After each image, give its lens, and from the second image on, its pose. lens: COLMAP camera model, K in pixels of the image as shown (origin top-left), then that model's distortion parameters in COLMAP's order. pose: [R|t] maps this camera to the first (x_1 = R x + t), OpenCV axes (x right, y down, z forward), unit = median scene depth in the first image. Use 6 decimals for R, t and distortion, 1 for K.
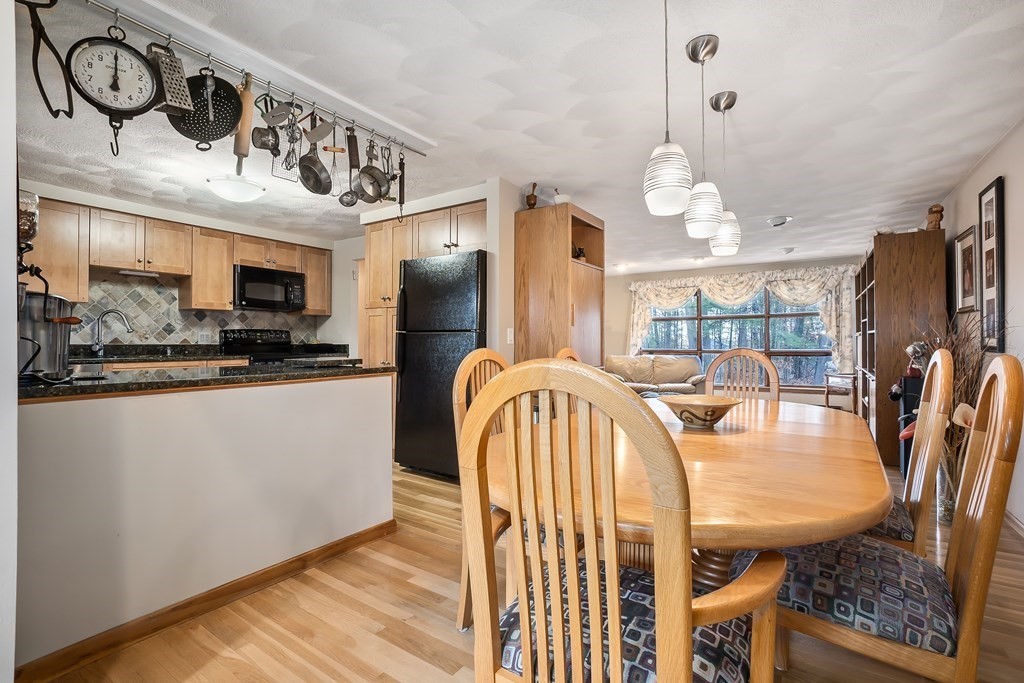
lens RADIAL K [[497.5, 0, 508.4], [0, 497.5, 343.5], [0, 0, 1]] dist [-0.020959, -0.000678]
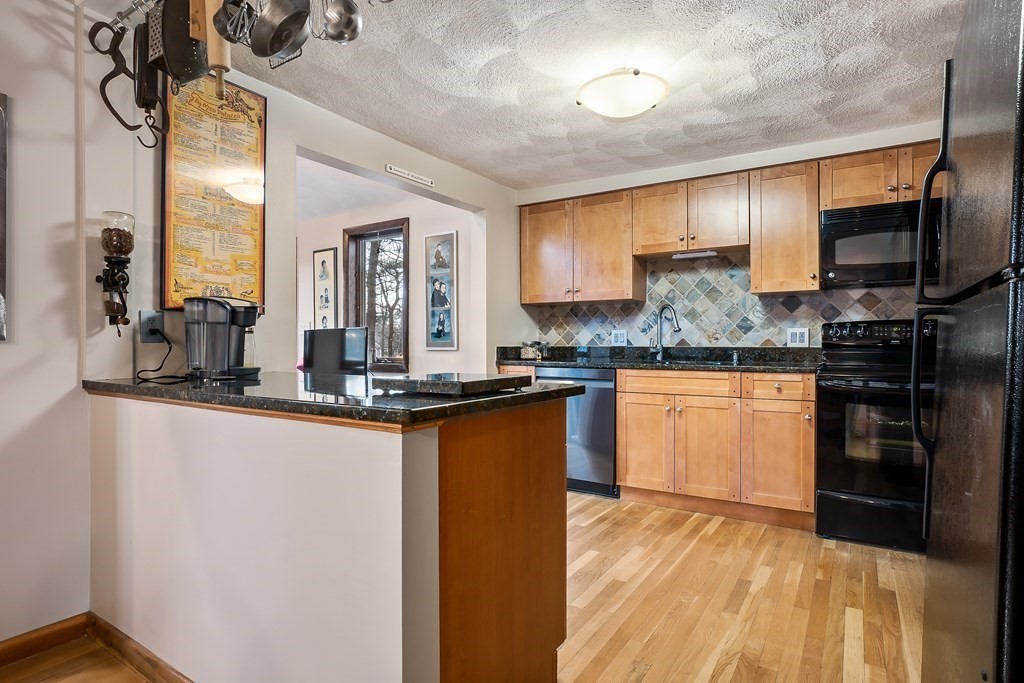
lens RADIAL K [[541.2, 0, 514.3], [0, 541.2, 347.5], [0, 0, 1]] dist [-0.011705, 0.001402]
pose [[-0.012345, 0.005947, -0.999906, 0.096575], [-0.001460, 0.999981, 0.005966, -0.001711], [0.999923, 0.001533, -0.012336, 0.673503]]
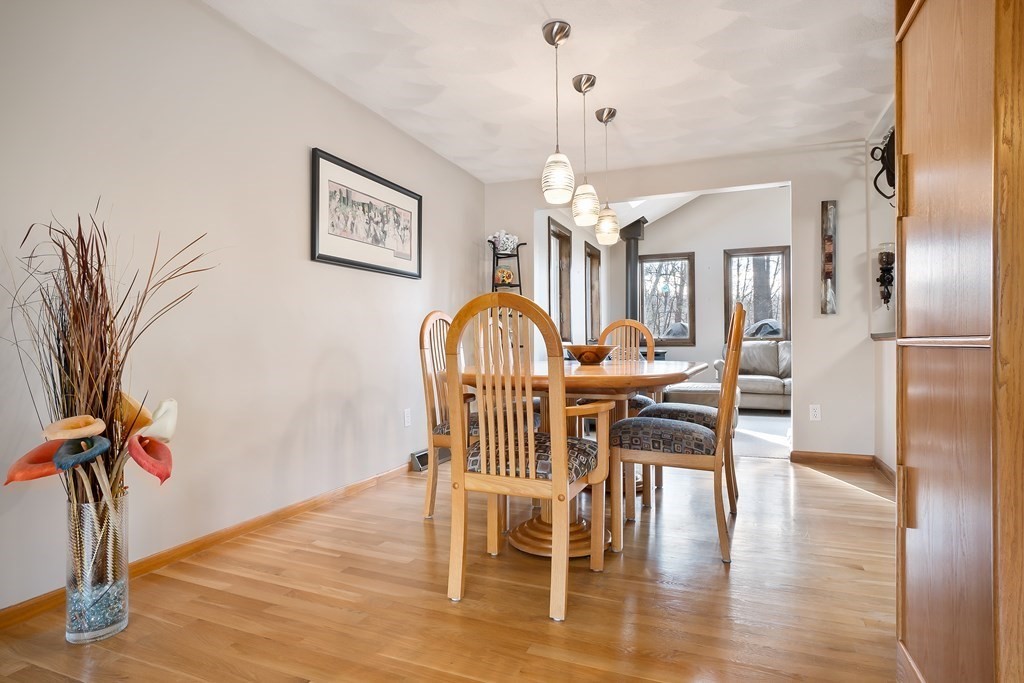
lens RADIAL K [[560.5, 0, 507.6], [0, 560.5, 341.2], [0, 0, 1]] dist [-0.005934, 0.000517]
pose [[-0.985304, 0.003393, -0.170776, 0.352689], [0.004498, 0.999971, -0.006083, 0.039543], [0.170750, -0.006762, -0.985291, 1.050979]]
